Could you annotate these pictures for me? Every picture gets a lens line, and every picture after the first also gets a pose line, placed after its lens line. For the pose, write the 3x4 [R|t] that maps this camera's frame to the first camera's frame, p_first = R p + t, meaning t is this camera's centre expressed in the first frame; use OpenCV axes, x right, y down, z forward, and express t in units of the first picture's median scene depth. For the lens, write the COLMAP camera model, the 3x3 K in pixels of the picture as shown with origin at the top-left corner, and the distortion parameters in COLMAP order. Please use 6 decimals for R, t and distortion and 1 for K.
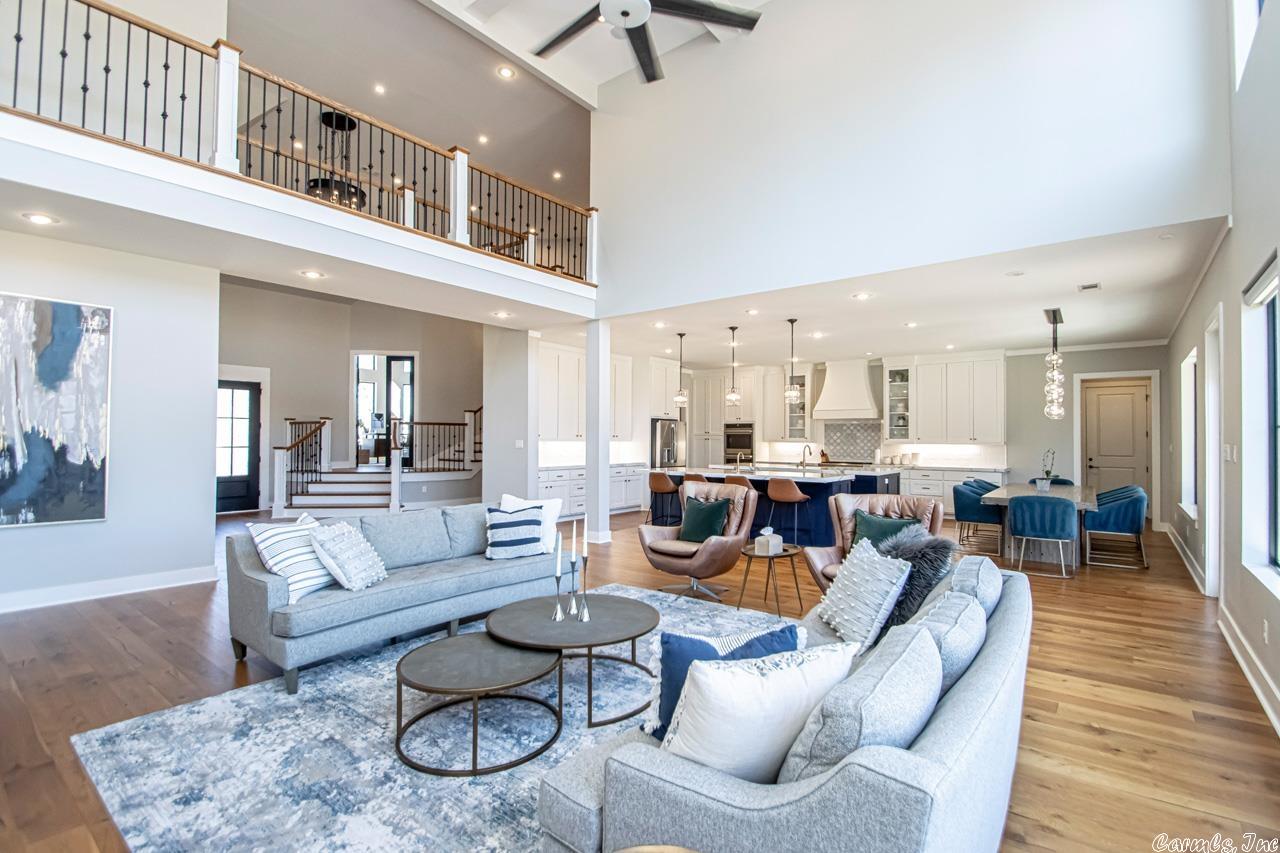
lens RADIAL K [[609.9, 0, 645.0], [0, 609.9, 426.4], [0, 0, 1]] dist [0.009854, -0.000371]
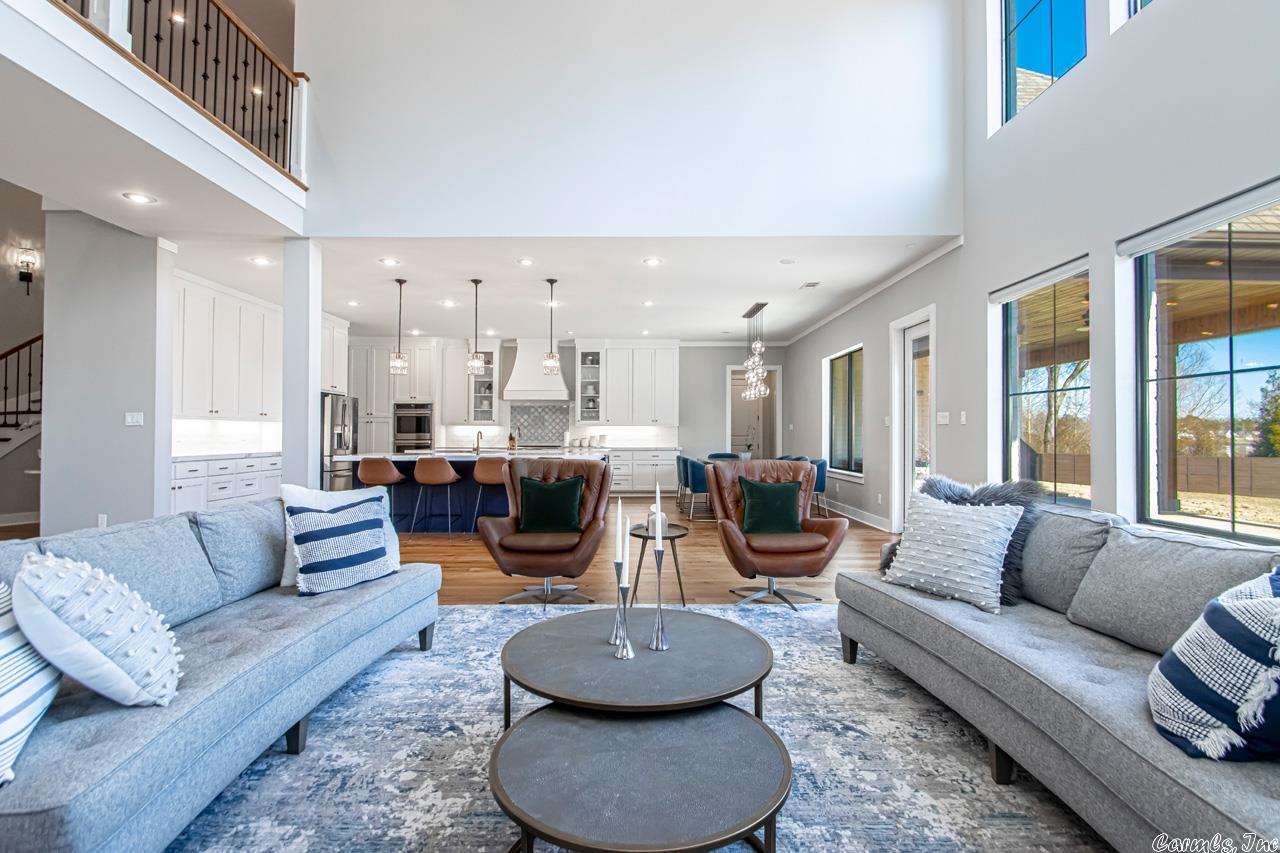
lens RADIAL K [[619.3, 0, 640.0], [0, 619.3, 426.5], [0, 0, 1]] dist [-0.000685, -0.000901]
pose [[0.782283, 0.001298, 0.622922, -0.166551], [-0.006138, 0.999965, 0.005625, 0.025028], [-0.622893, -0.008224, 0.782263, 0.160681]]
